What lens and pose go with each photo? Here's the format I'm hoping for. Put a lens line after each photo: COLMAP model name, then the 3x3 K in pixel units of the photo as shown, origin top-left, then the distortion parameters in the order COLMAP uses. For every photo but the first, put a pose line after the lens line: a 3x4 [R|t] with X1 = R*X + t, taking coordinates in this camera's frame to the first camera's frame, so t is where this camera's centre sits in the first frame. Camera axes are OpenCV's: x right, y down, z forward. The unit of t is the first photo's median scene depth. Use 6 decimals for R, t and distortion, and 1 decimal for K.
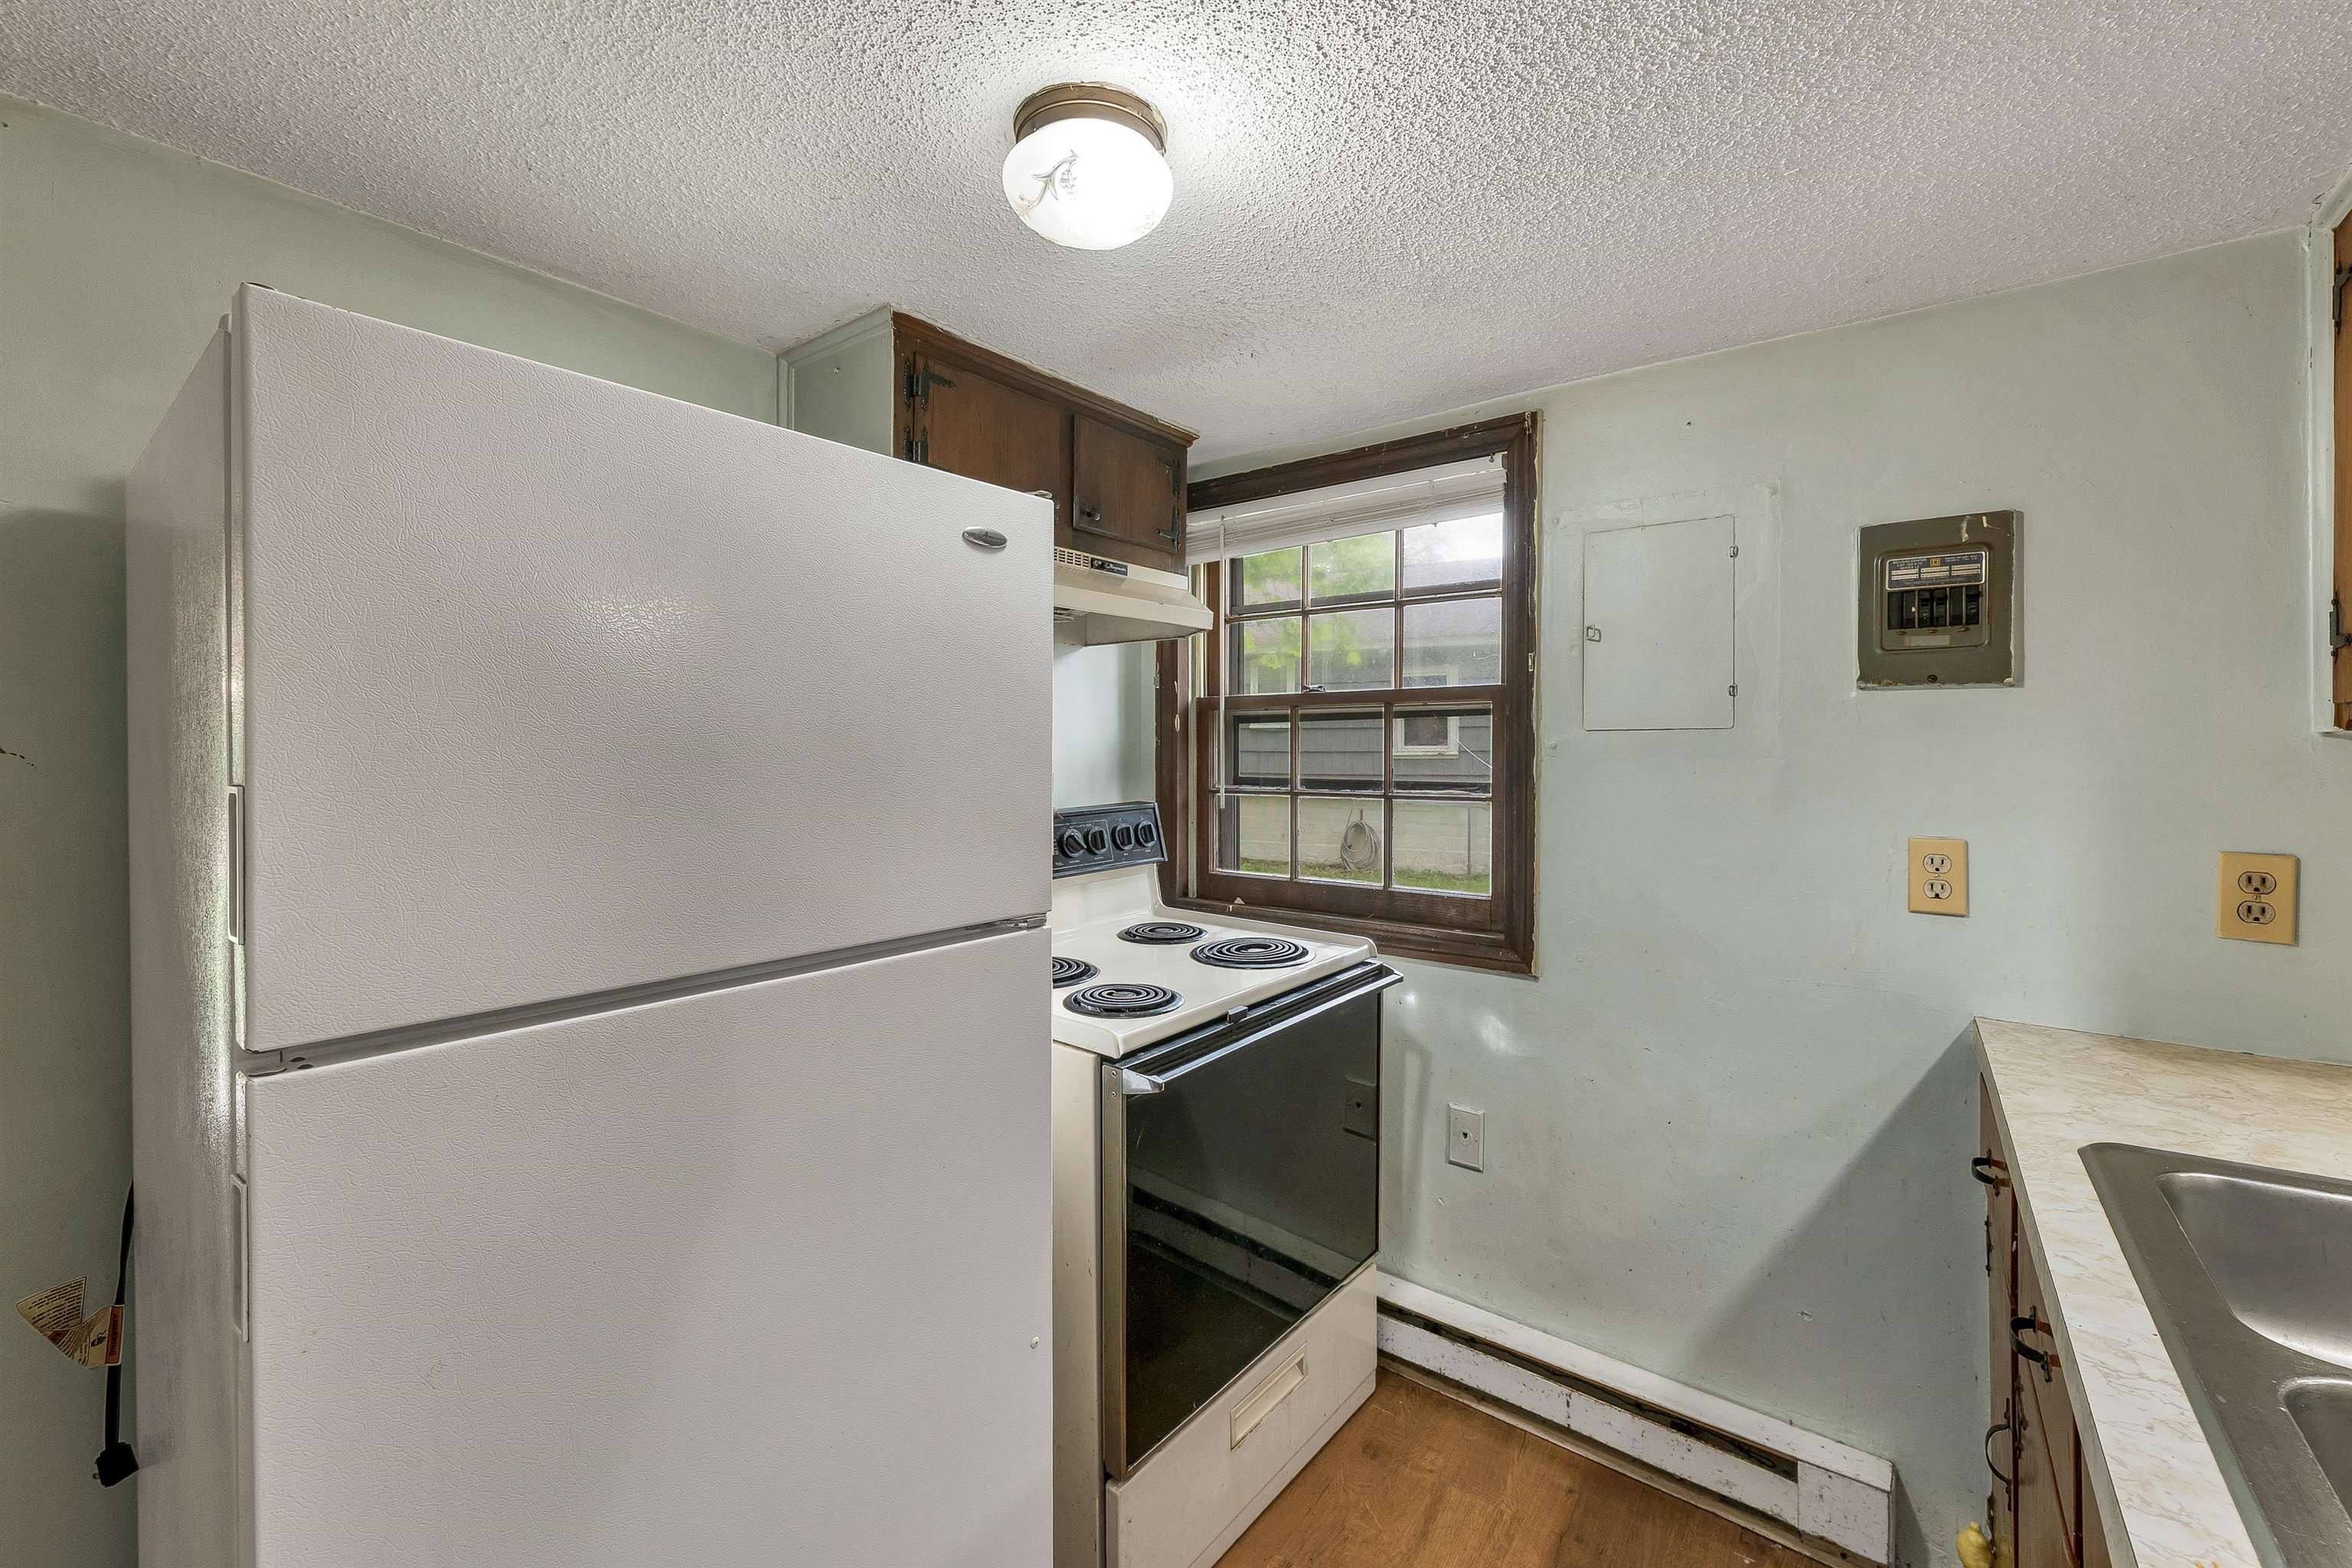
lens RADIAL K [[992.4, 0, 1169.4], [0, 992.4, 754.7], [0, 0, 1]] dist [-0.002290, 0.000525]
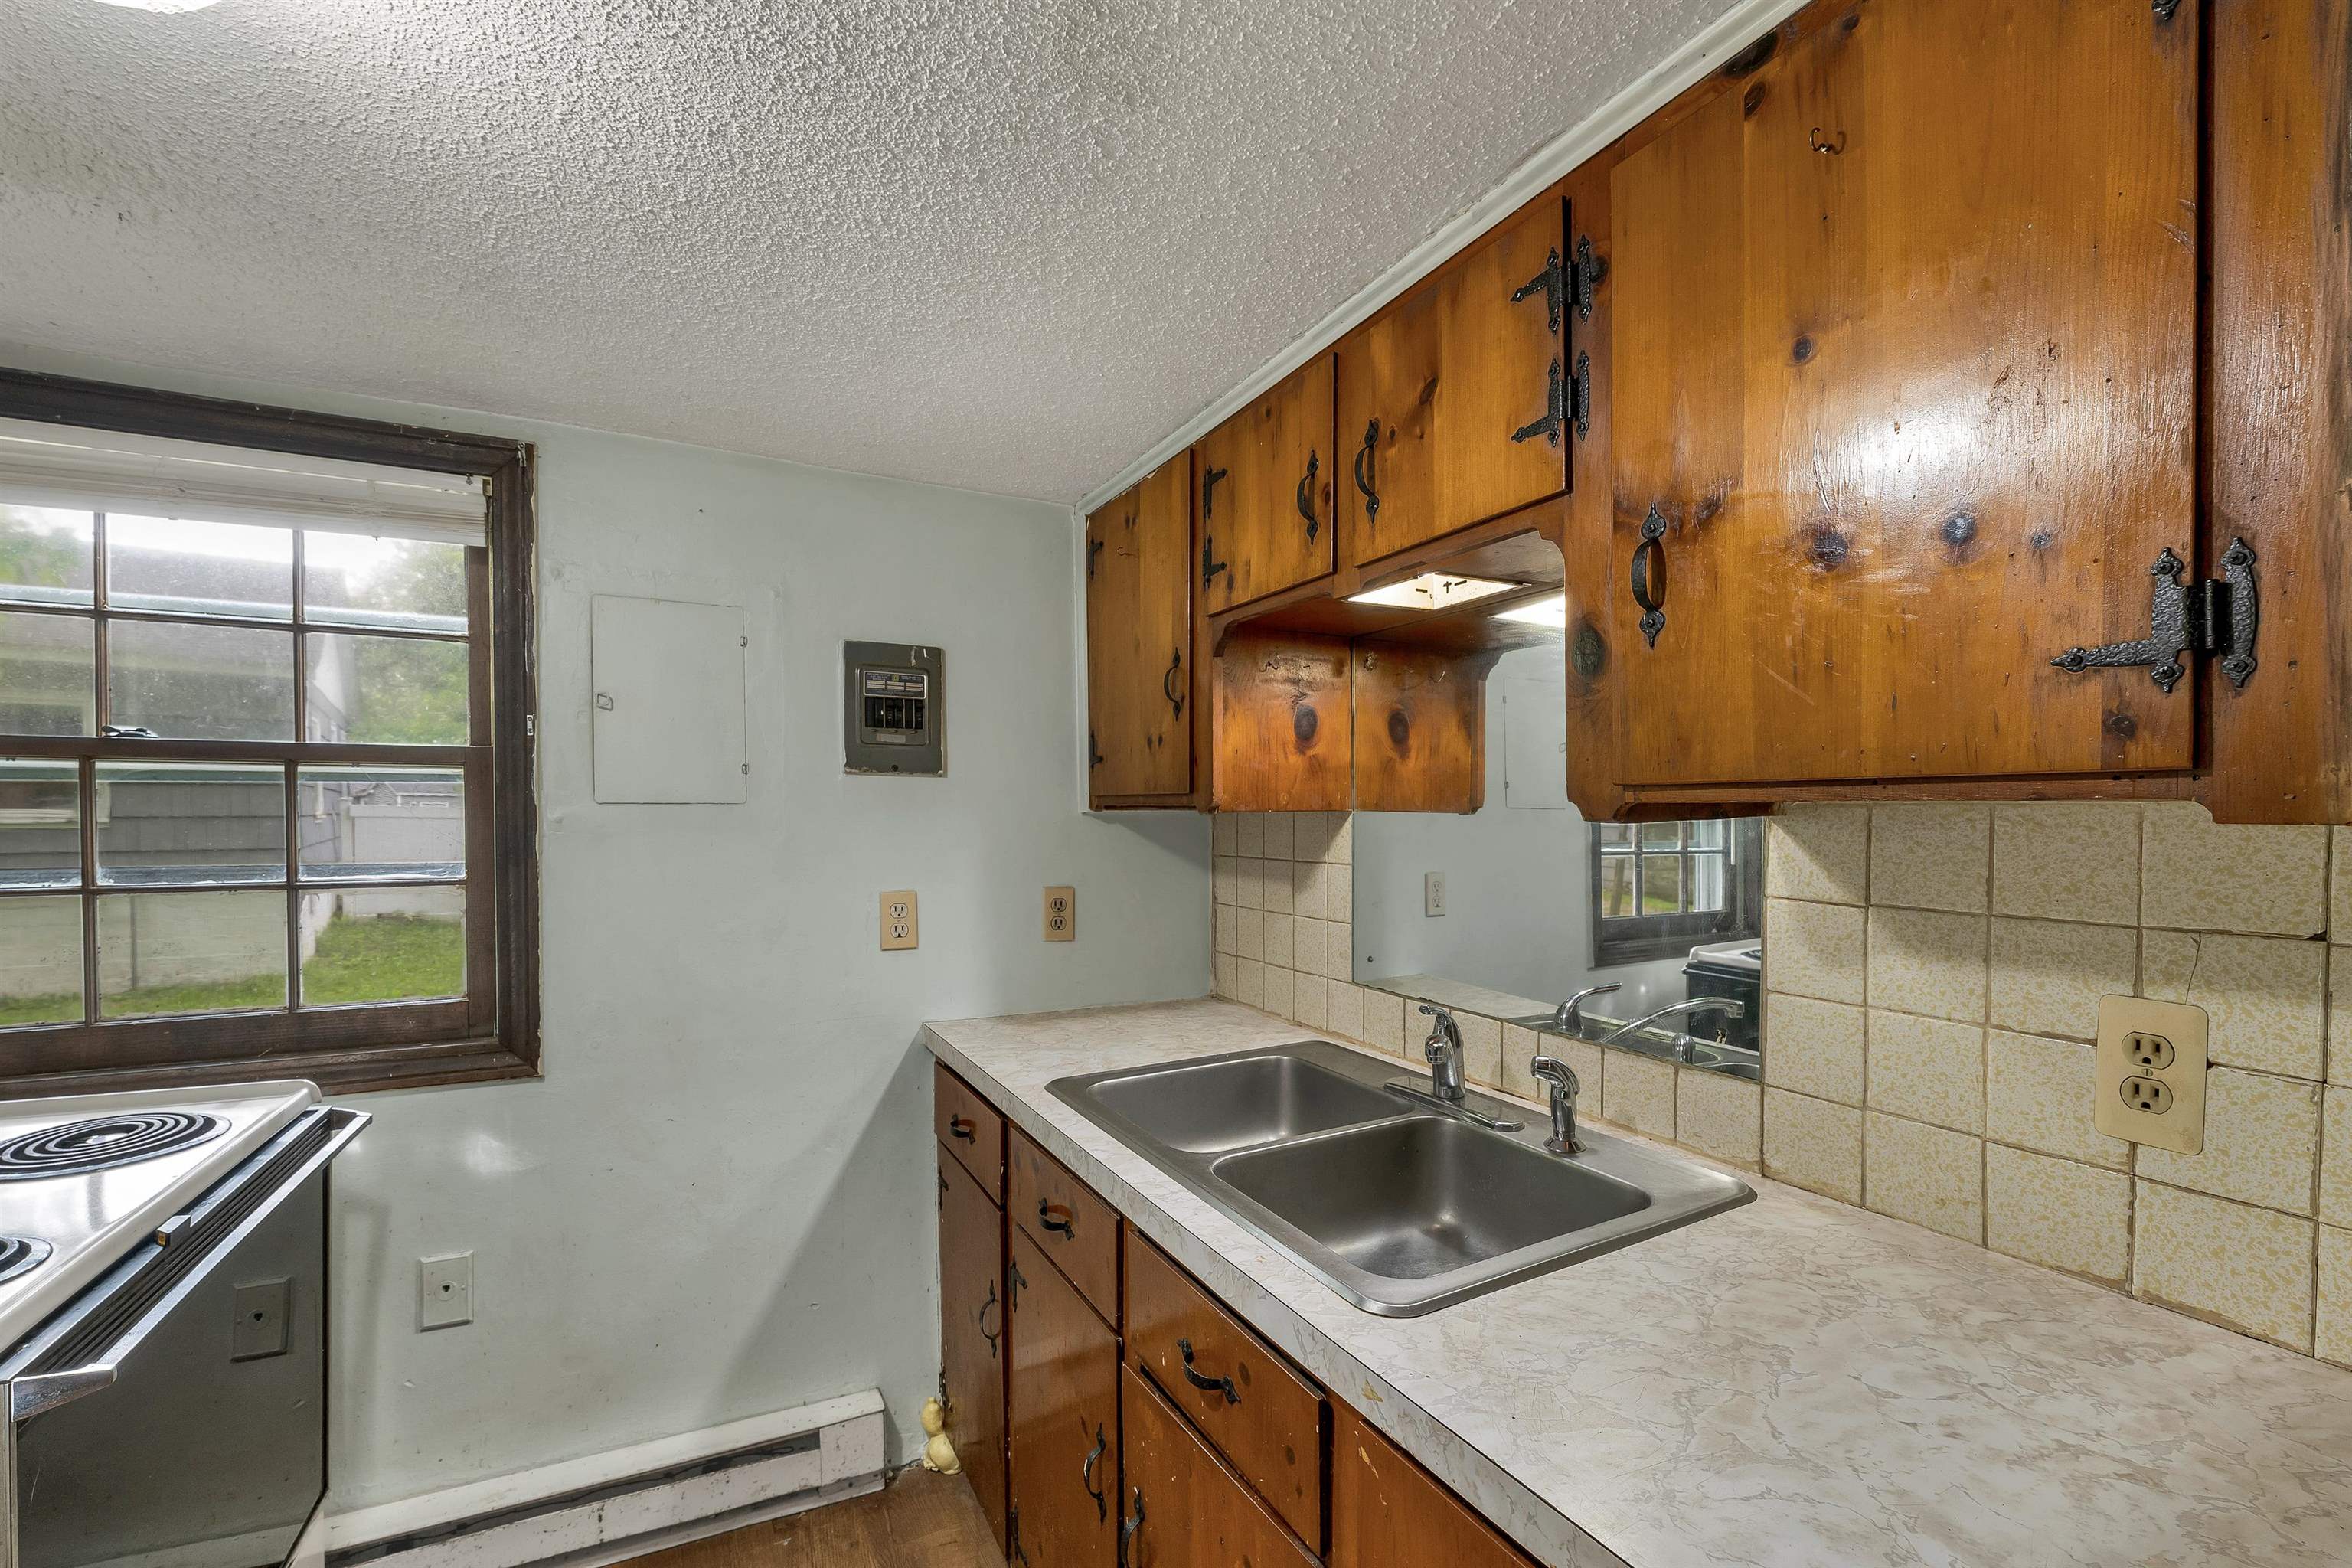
lens RADIAL K [[992.4, 0, 1187.3], [0, 992.4, 820.2], [0, 0, 1]] dist [-0.002290, 0.000525]
pose [[0.414018, -0.005948, 0.910249, -0.224596], [0.000883, 0.999981, 0.006133, -0.014550], [-0.910268, -0.001736, 0.414016, 0.104882]]
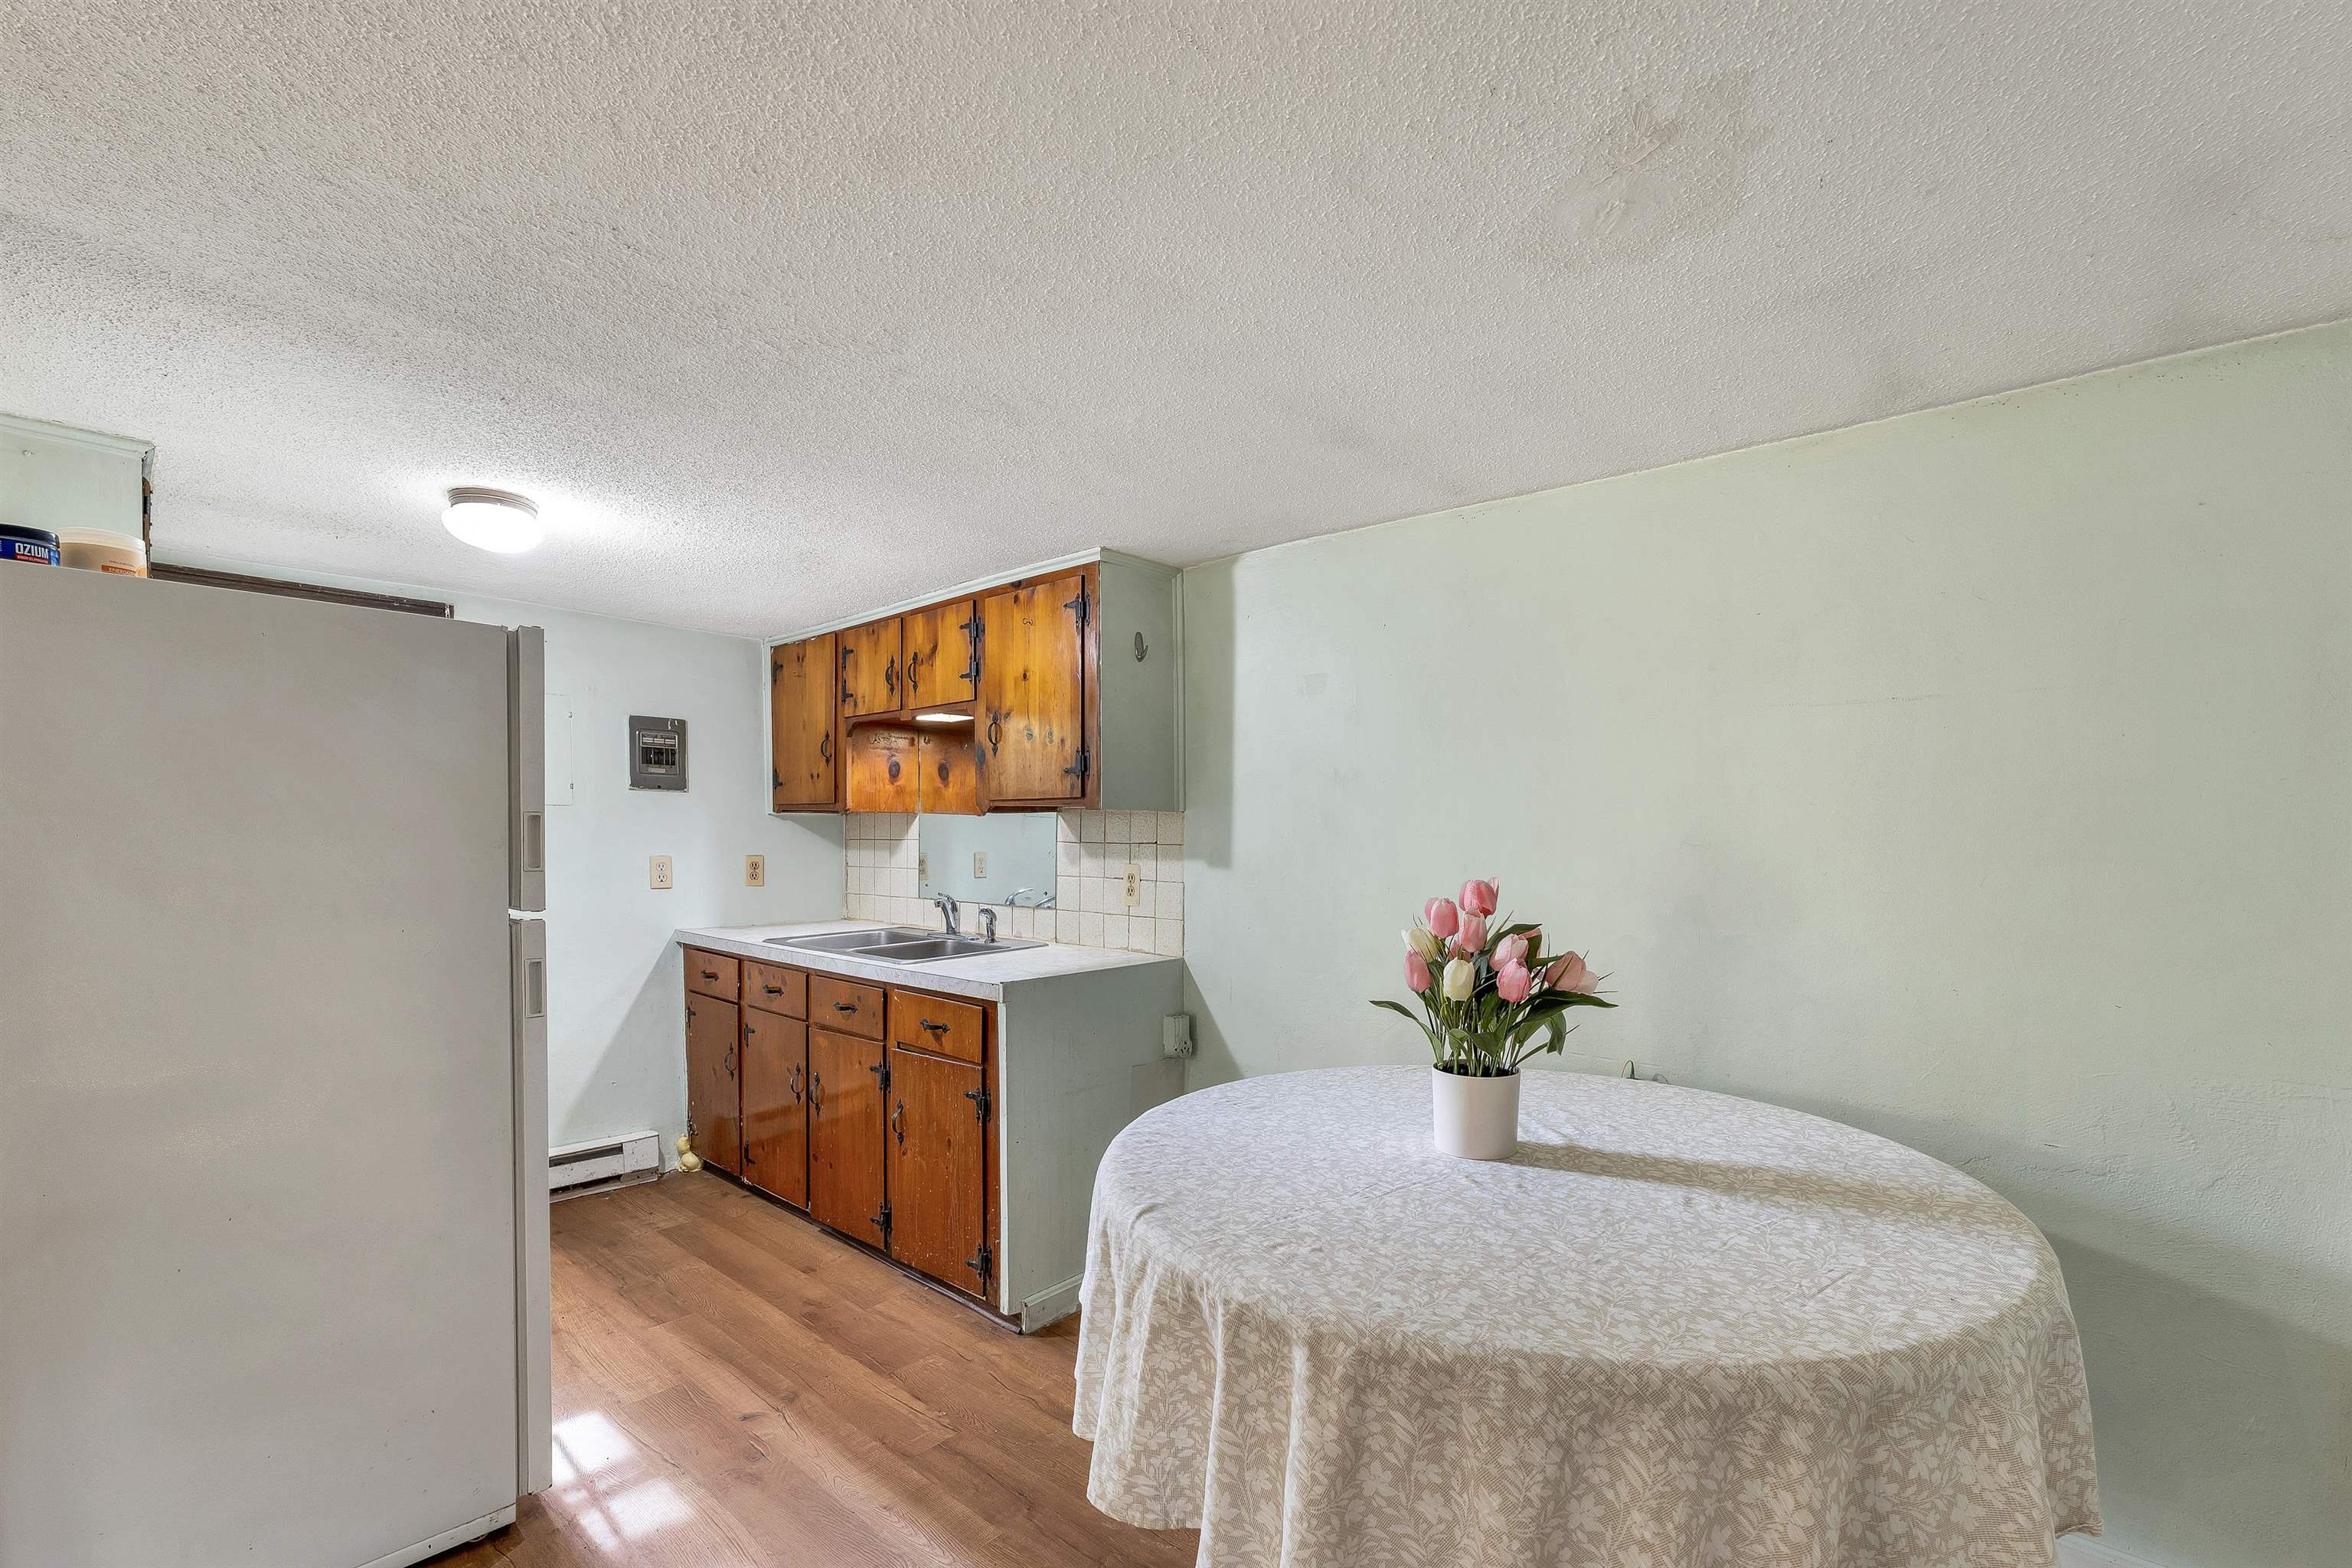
lens RADIAL K [[992.4, 0, 1170.4], [0, 992.4, 835.1], [0, 0, 1]] dist [-0.002290, 0.000525]
pose [[0.080229, -0.002015, 0.996774, -1.290374], [-0.002137, 0.999995, 0.002193, 0.024850], [-0.996774, -0.002306, 0.080224, -0.335362]]
